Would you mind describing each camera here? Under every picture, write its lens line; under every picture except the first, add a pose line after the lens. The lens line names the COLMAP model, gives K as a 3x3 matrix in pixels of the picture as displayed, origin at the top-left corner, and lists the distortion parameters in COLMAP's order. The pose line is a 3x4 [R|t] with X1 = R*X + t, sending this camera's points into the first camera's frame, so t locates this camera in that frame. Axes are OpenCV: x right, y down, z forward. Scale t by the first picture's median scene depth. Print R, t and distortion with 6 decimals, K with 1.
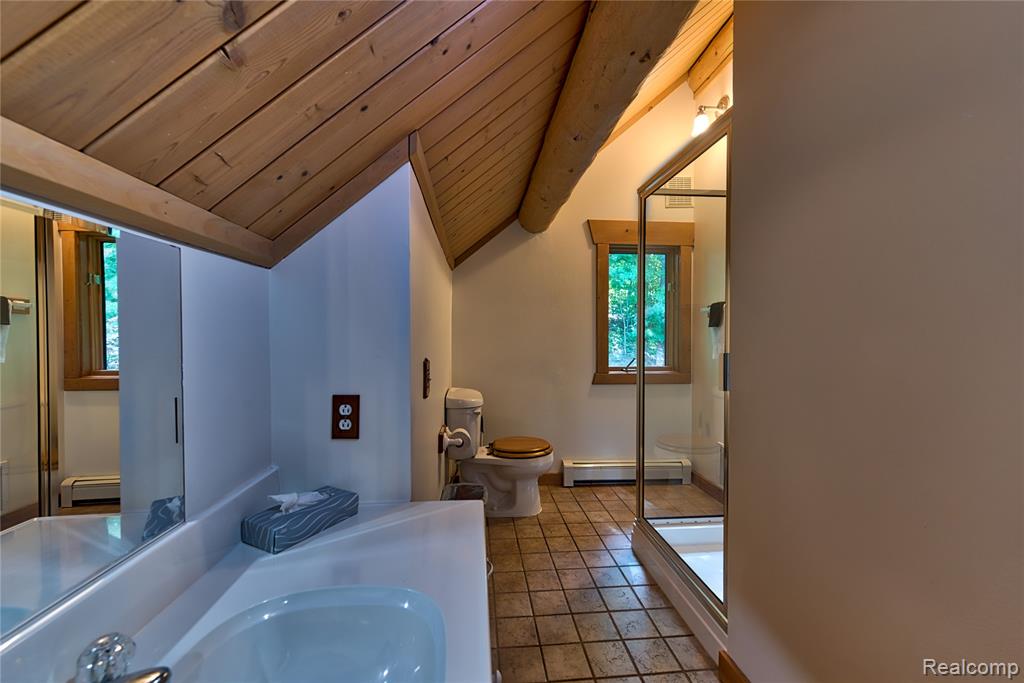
lens RADIAL K [[406.0, 0, 510.9], [0, 406.0, 341.2], [0, 0, 1]] dist [0.010974, -0.002999]
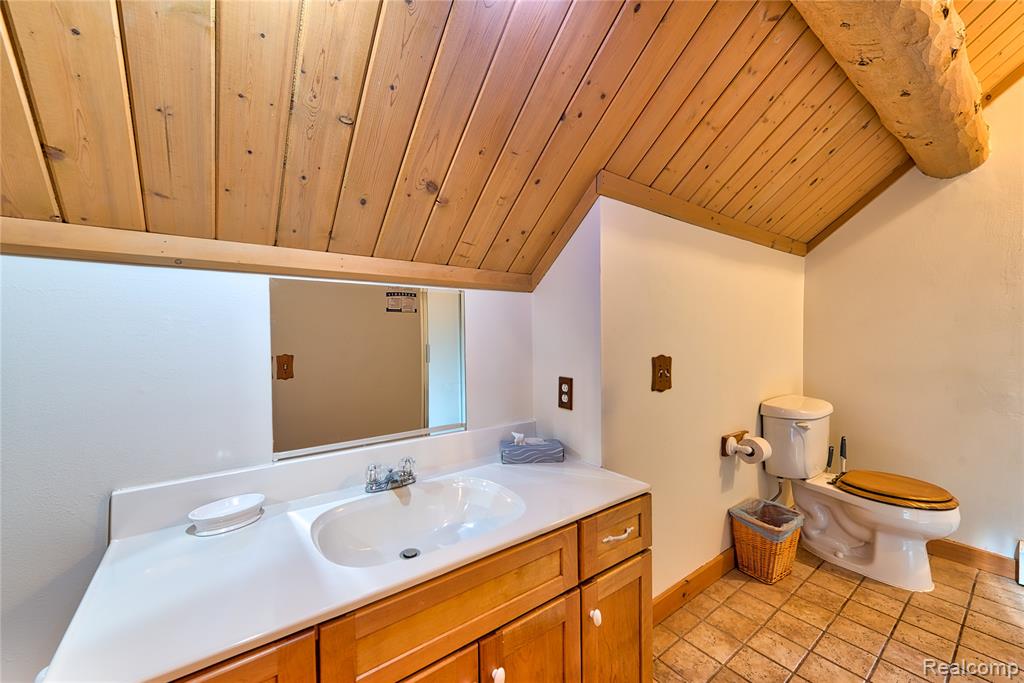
lens RADIAL K [[406.0, 0, 510.9], [0, 406.0, 341.2], [0, 0, 1]] dist [0.010974, -0.002999]
pose [[0.522001, 0.002669, -0.852940, 0.680565], [-0.005625, 0.999984, -0.000313, 0.010319], [0.852926, 0.004961, 0.522008, 0.113740]]
